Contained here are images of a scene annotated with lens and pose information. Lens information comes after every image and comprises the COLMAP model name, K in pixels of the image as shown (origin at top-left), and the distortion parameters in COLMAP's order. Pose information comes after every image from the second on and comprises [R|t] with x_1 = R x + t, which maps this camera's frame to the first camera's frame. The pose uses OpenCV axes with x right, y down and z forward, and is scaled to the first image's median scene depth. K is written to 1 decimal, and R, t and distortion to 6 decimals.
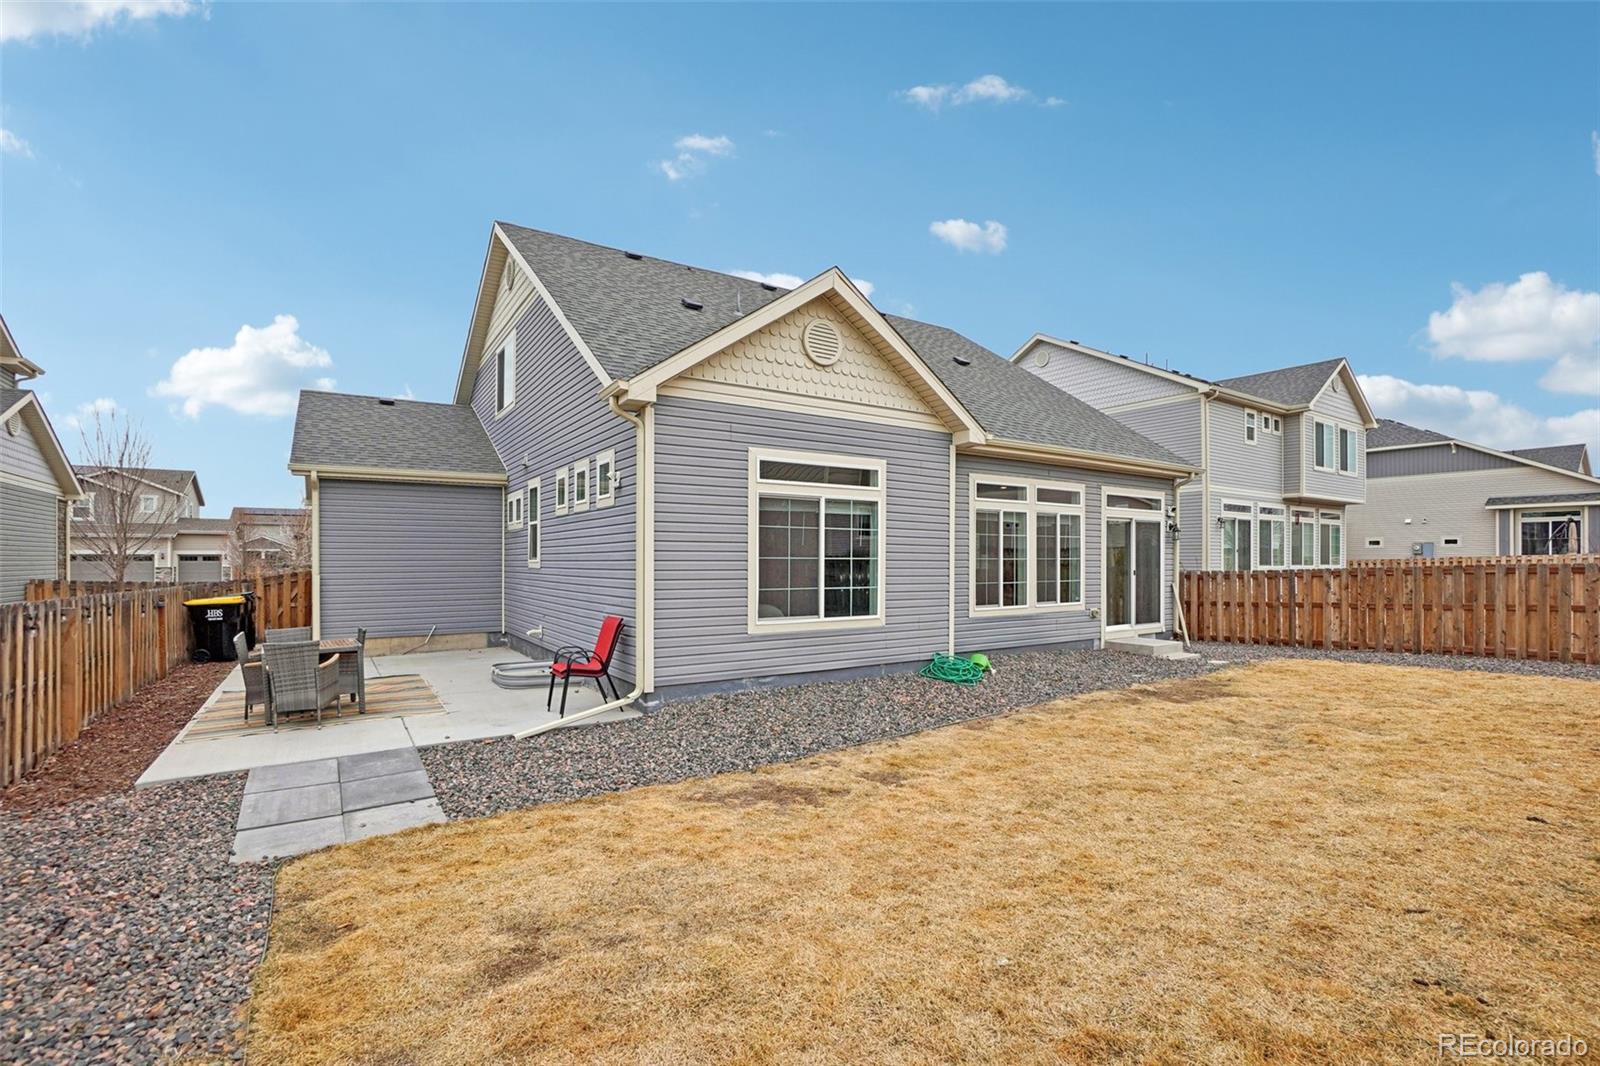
lens RADIAL K [[727.2, 0, 800.4], [0, 727.2, 560.9], [0, 0, 1]] dist [-0.066692, 0.022751]
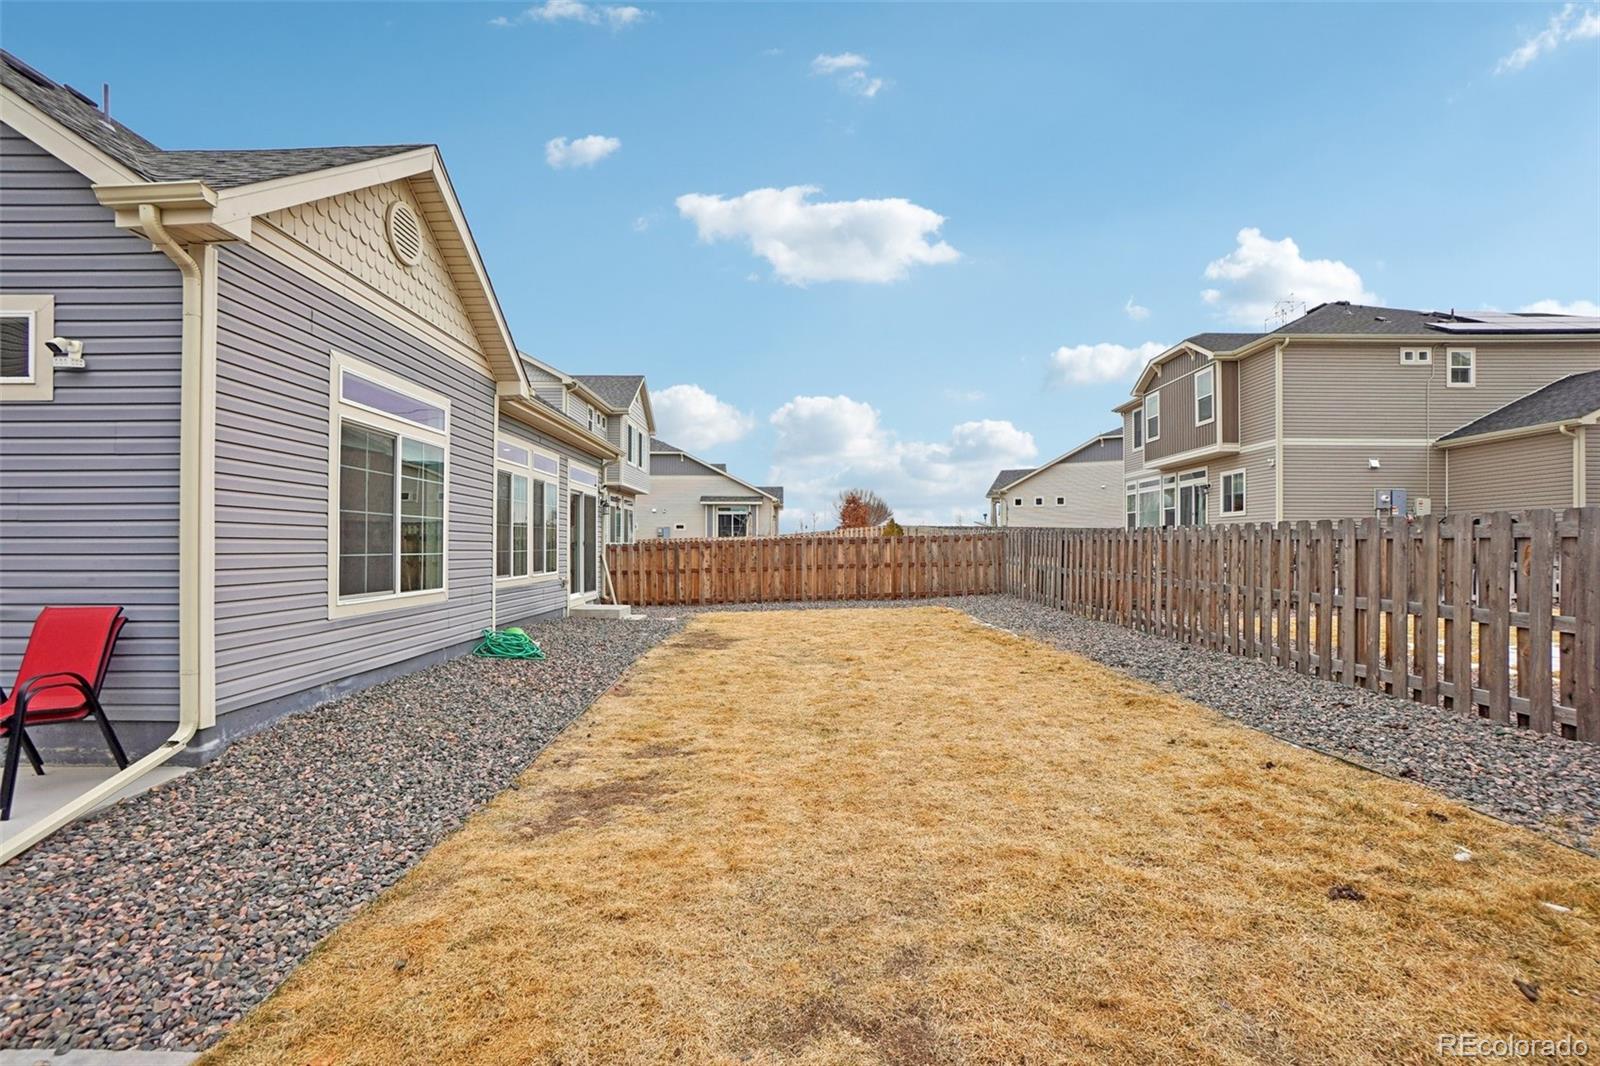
lens RADIAL K [[713.6, 0, 792.6], [0, 713.6, 545.0], [0, 0, 1]] dist [-0.060799, 0.021282]
pose [[0.545788, 0.002499, 0.837920, -0.283400], [-0.004068, 0.999992, -0.000332, 0.020395], [-0.837914, -0.003228, 0.545794, 0.195120]]
